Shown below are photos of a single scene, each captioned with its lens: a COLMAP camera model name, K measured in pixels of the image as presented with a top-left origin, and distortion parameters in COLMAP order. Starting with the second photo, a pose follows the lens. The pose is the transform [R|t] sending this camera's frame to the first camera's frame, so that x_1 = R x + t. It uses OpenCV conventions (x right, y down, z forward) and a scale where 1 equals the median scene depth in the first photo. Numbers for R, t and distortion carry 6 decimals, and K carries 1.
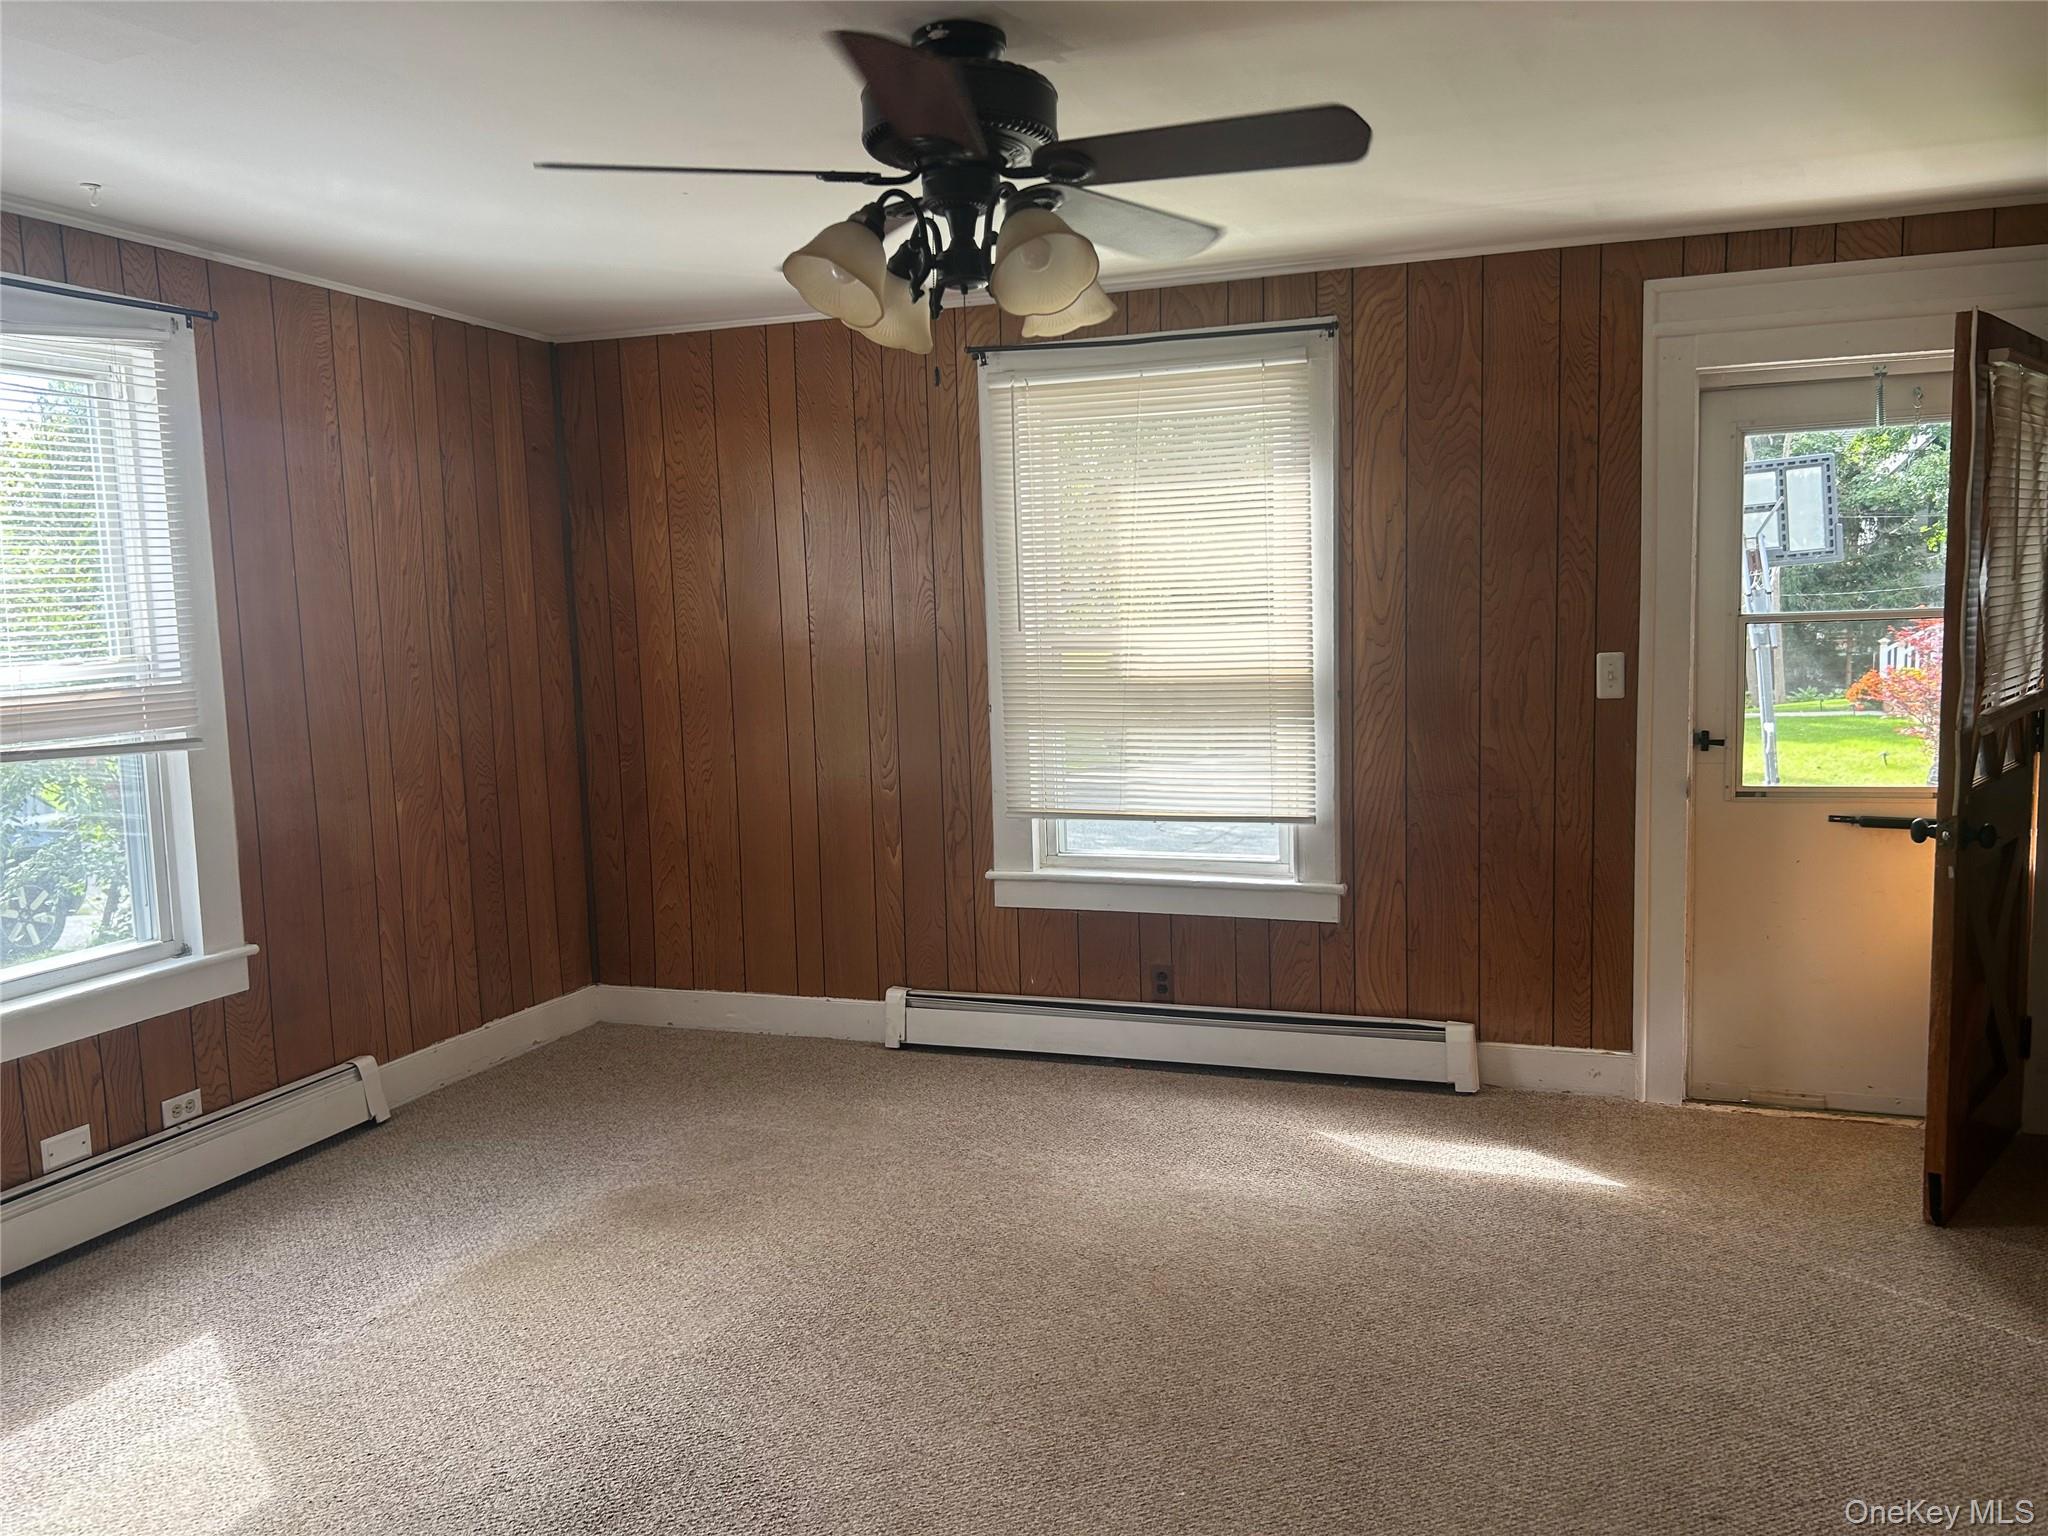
lens RADIAL K [[1550.9, 0, 1010.9], [0, 1550.9, 776.1], [0, 0, 1]] dist [0.043758, -0.009418]
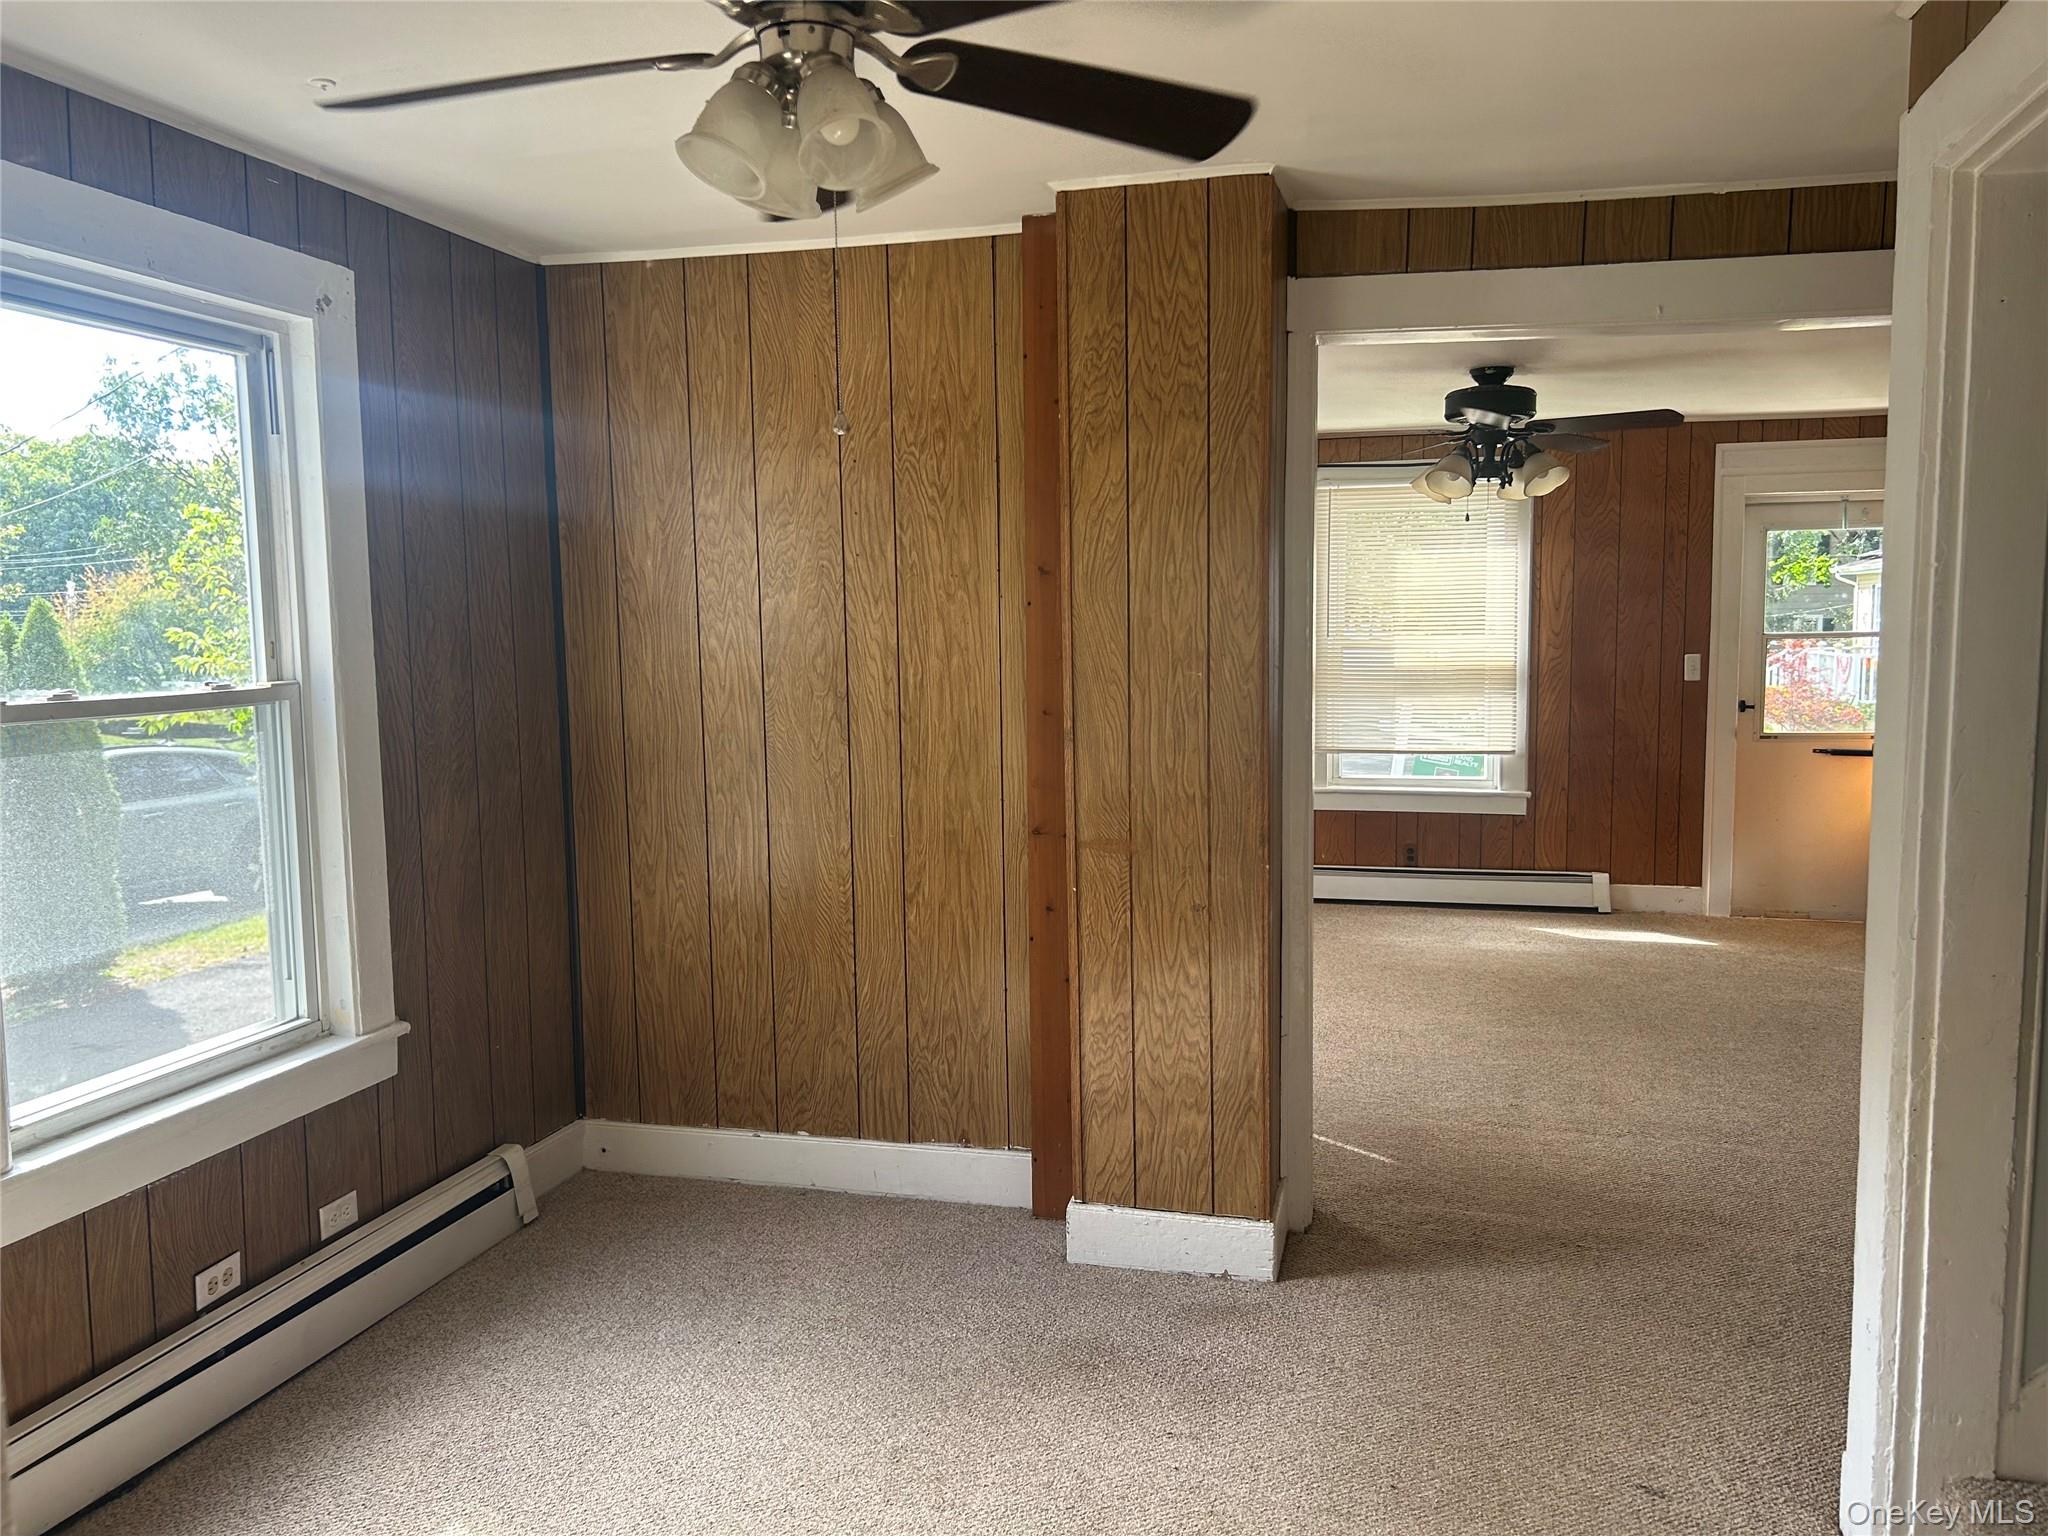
lens RADIAL K [[1550.9, 0, 1030.0], [0, 1550.9, 768.9], [0, 0, 1]] dist [0.043758, -0.009418]
pose [[0.995483, 0.009128, 0.094499, -0.490613], [-0.007895, 0.999879, -0.013419, 0.073985], [-0.094610, 0.012613, 0.995435, -0.628697]]
